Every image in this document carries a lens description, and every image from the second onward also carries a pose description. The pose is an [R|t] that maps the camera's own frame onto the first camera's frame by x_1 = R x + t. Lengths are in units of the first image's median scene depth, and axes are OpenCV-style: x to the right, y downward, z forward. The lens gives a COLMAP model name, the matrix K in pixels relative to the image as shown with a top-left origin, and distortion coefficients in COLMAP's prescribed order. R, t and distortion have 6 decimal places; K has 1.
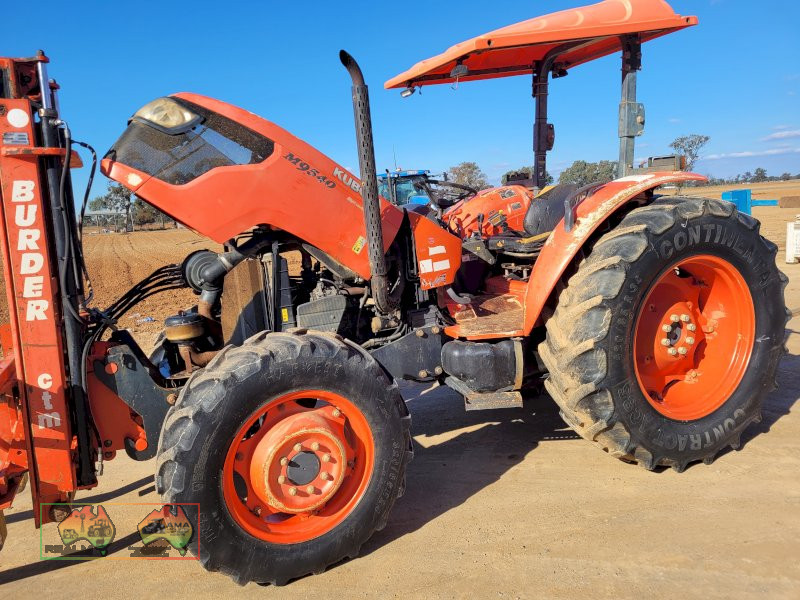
lens RADIAL K [[607.9, 0, 388.1], [0, 607.9, 284.6], [0, 0, 1]] dist [0.060296, -0.044619]
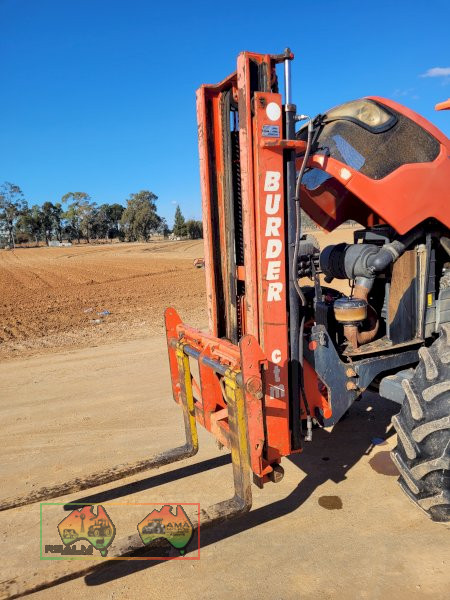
lens RADIAL K [[455.9, 0, 227.2], [0, 455.9, 303.3], [0, 0, 1]] dist [0.060296, -0.044619]
pose [[0.998890, 0.001266, 0.047091, -0.588558], [-0.002602, 0.999596, 0.028312, 0.033132], [-0.047036, -0.028403, 0.998489, 0.163281]]
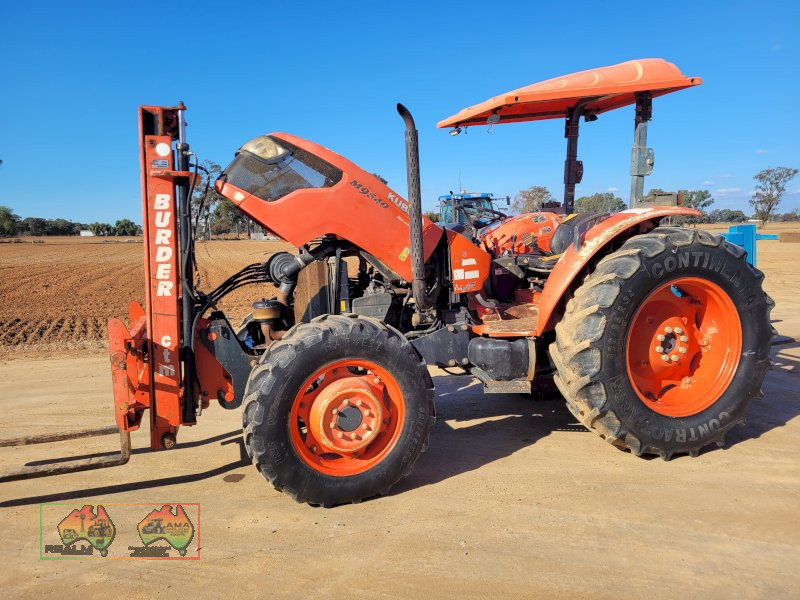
lens RADIAL K [[607.9, 0, 391.2], [0, 607.9, 281.6], [0, 0, 1]] dist [0.060296, -0.044619]
pose [[0.993449, 0.054209, -0.100599, 0.056053], [-0.057812, 0.997774, -0.033246, 0.035900], [0.098572, 0.038844, 0.994371, -0.257236]]
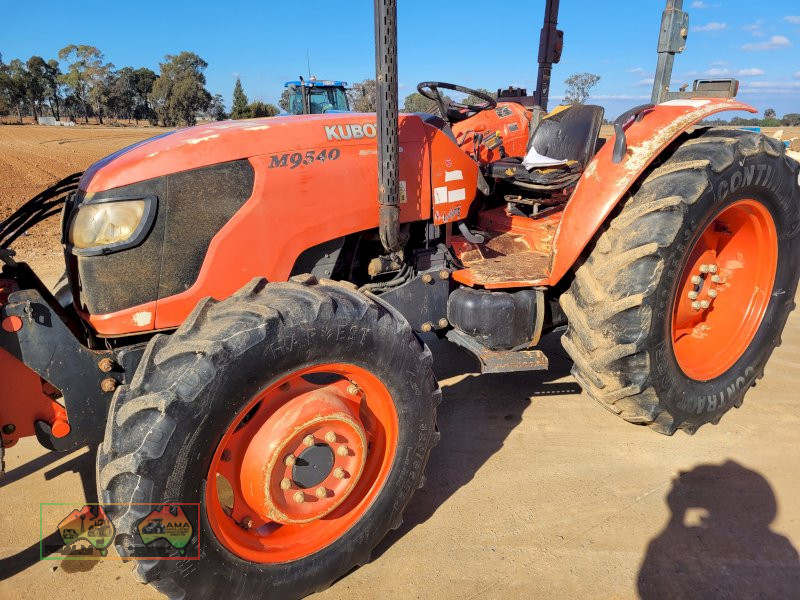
lens RADIAL K [[607.9, 0, 408.3], [0, 607.9, 286.9], [0, 0, 1]] dist [0.060296, -0.044619]
pose [[0.978369, 0.025314, 0.205312, -0.151729], [-0.052009, 0.990706, 0.125687, -0.010189], [-0.200222, -0.133646, 0.970592, 0.239913]]
